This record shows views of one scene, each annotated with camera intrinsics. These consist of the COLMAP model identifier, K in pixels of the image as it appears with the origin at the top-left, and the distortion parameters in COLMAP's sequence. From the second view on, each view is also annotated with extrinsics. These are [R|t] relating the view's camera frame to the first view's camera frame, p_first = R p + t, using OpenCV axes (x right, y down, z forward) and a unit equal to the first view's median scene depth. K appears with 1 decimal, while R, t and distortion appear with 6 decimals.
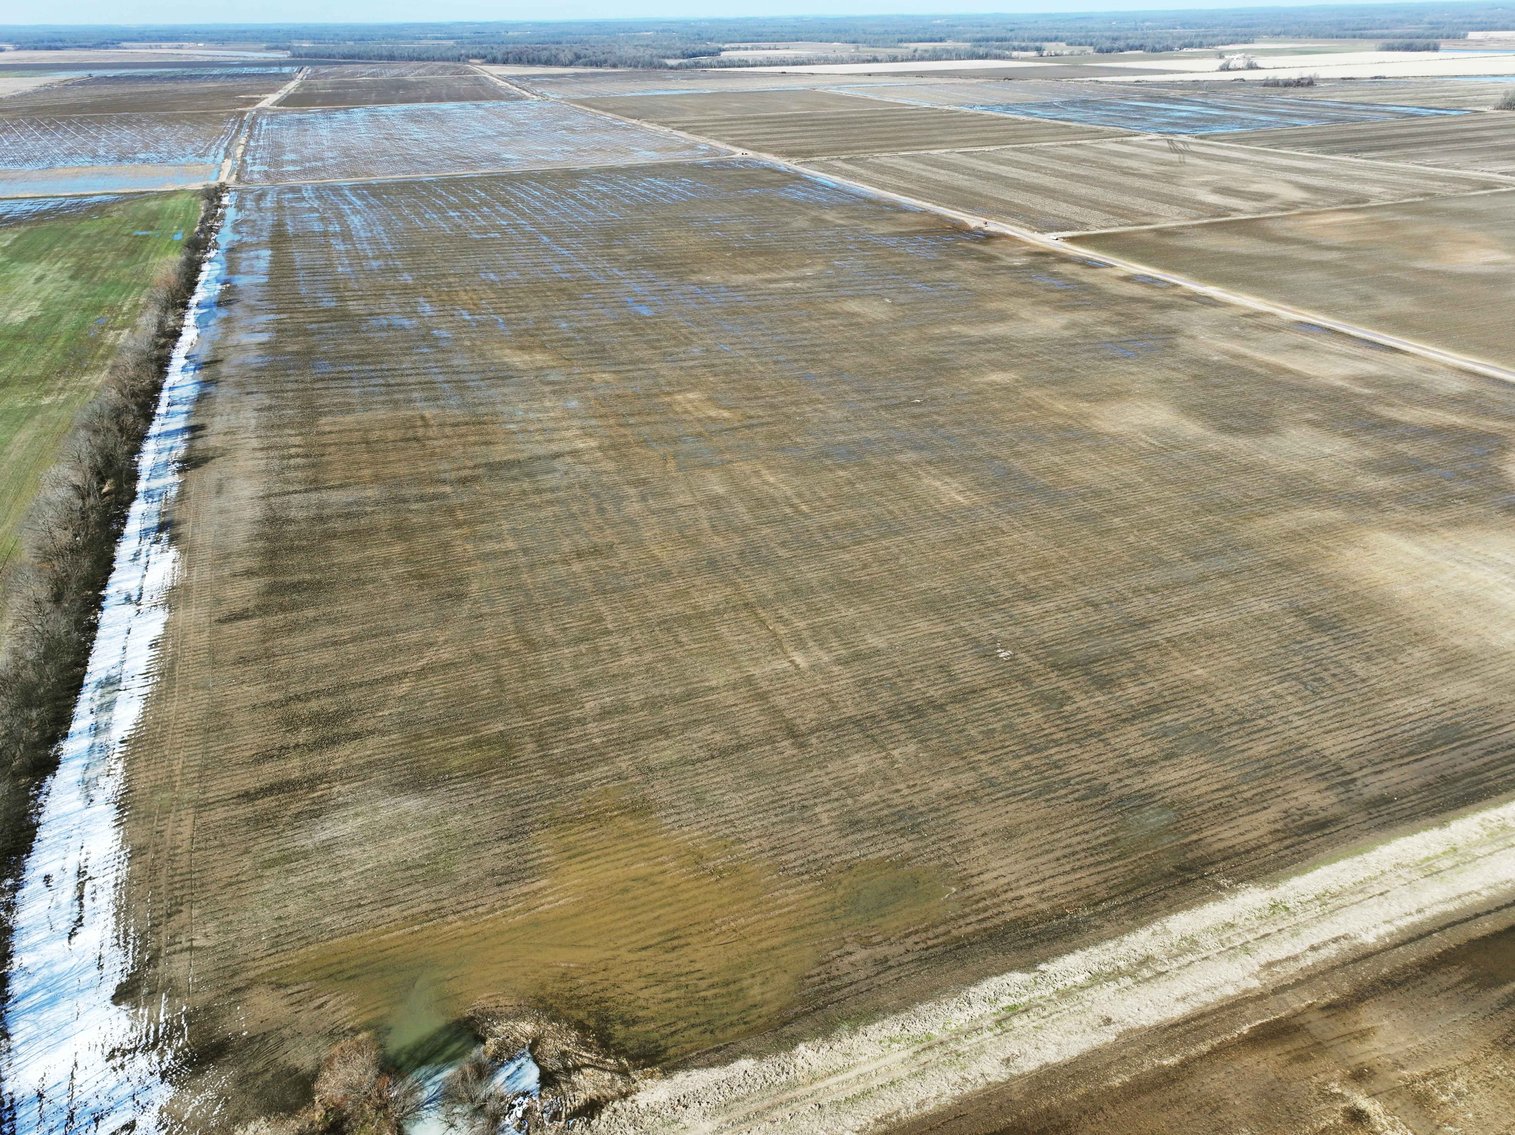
lens RADIAL K [[1069.1, 0, 764.0], [0, 1069.1, 566.9], [0, 0, 1]] dist [-0.001080, 0.022142]
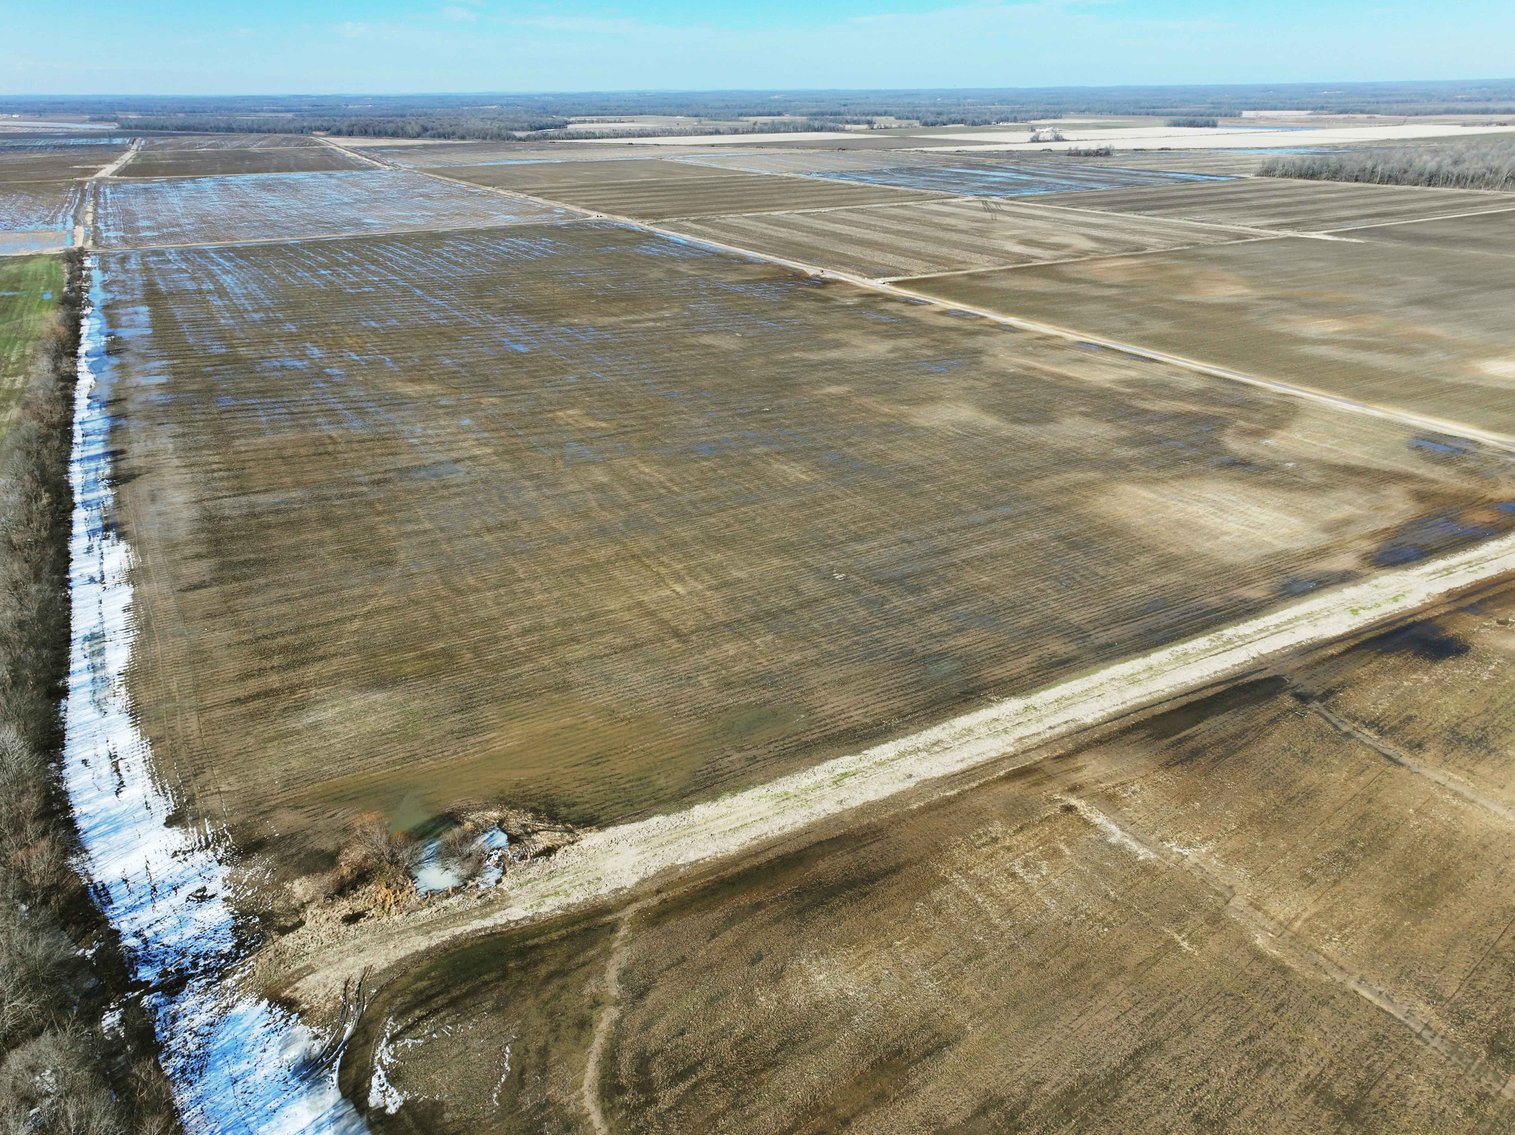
lens RADIAL K [[1069.1, 0, 764.0], [0, 1069.1, 566.9], [0, 0, 1]] dist [-0.001080, 0.022142]
pose [[0.991115, -0.050162, 0.123187, -0.017510], [0.057107, 0.996933, -0.053510, 0.110039], [-0.120125, 0.060070, 0.990940, -0.212304]]
